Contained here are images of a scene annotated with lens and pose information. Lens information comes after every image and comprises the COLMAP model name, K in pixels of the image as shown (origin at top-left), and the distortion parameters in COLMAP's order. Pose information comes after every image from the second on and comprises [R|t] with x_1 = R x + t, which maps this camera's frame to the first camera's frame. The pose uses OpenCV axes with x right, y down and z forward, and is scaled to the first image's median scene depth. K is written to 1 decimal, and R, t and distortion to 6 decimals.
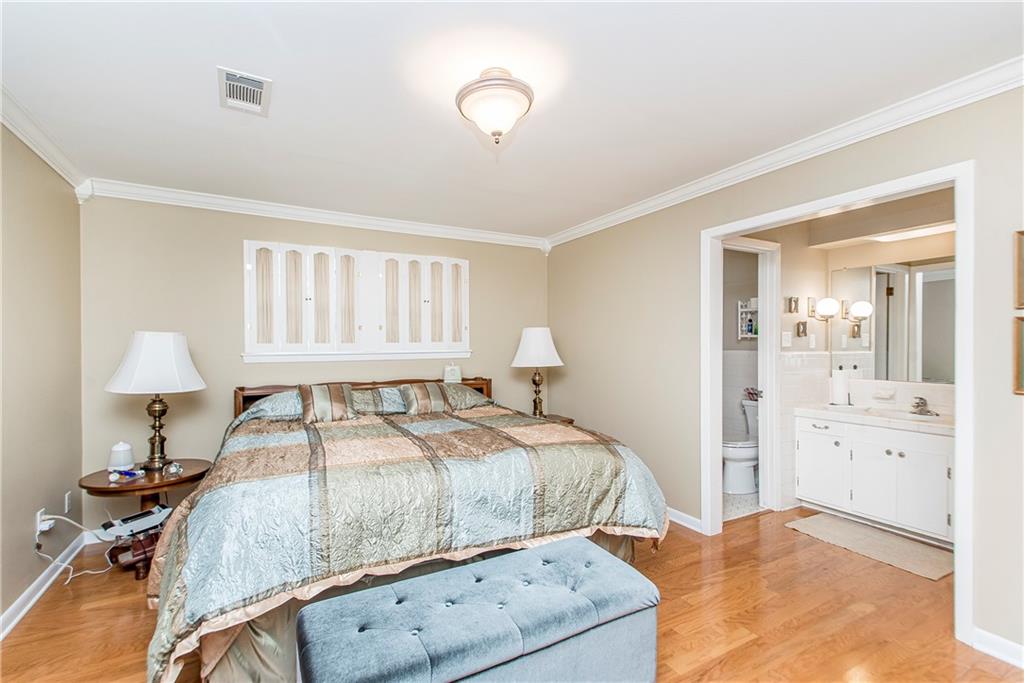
lens RADIAL K [[442.7, 0, 512.0], [0, 442.7, 341.5], [0, 0, 1]] dist [0.001043, 0.000198]
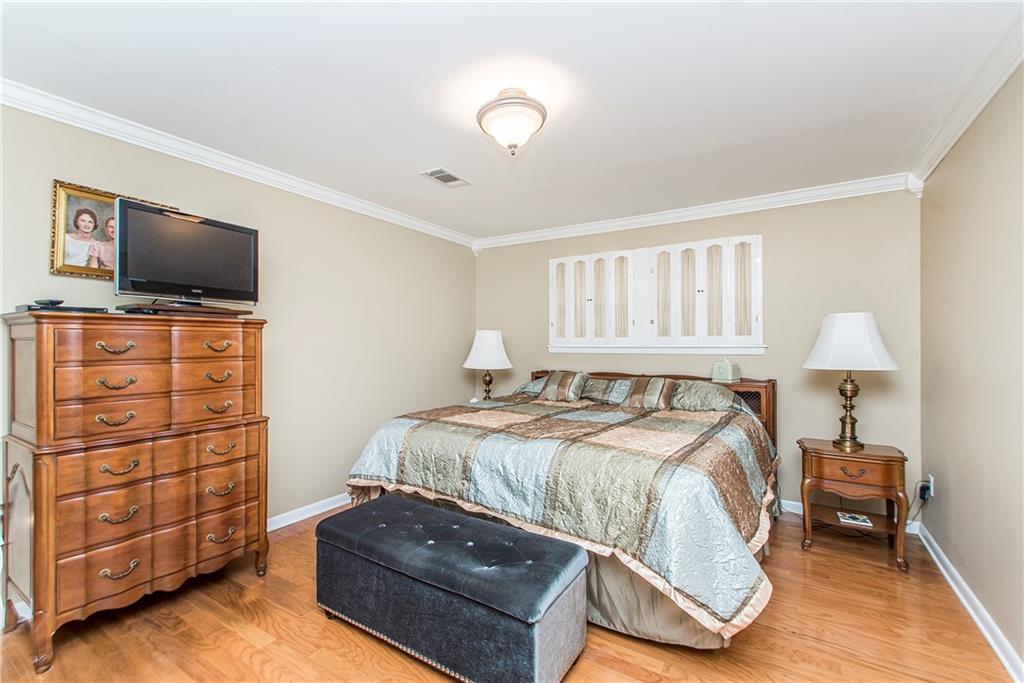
lens RADIAL K [[442.7, 0, 512.0], [0, 442.7, 341.5], [0, 0, 1]] dist [0.001043, 0.000198]
pose [[0.473535, 0.007682, -0.880741, 0.461016], [0.008761, 0.999871, 0.013432, -0.002455], [0.880731, -0.014077, 0.473407, 0.240079]]
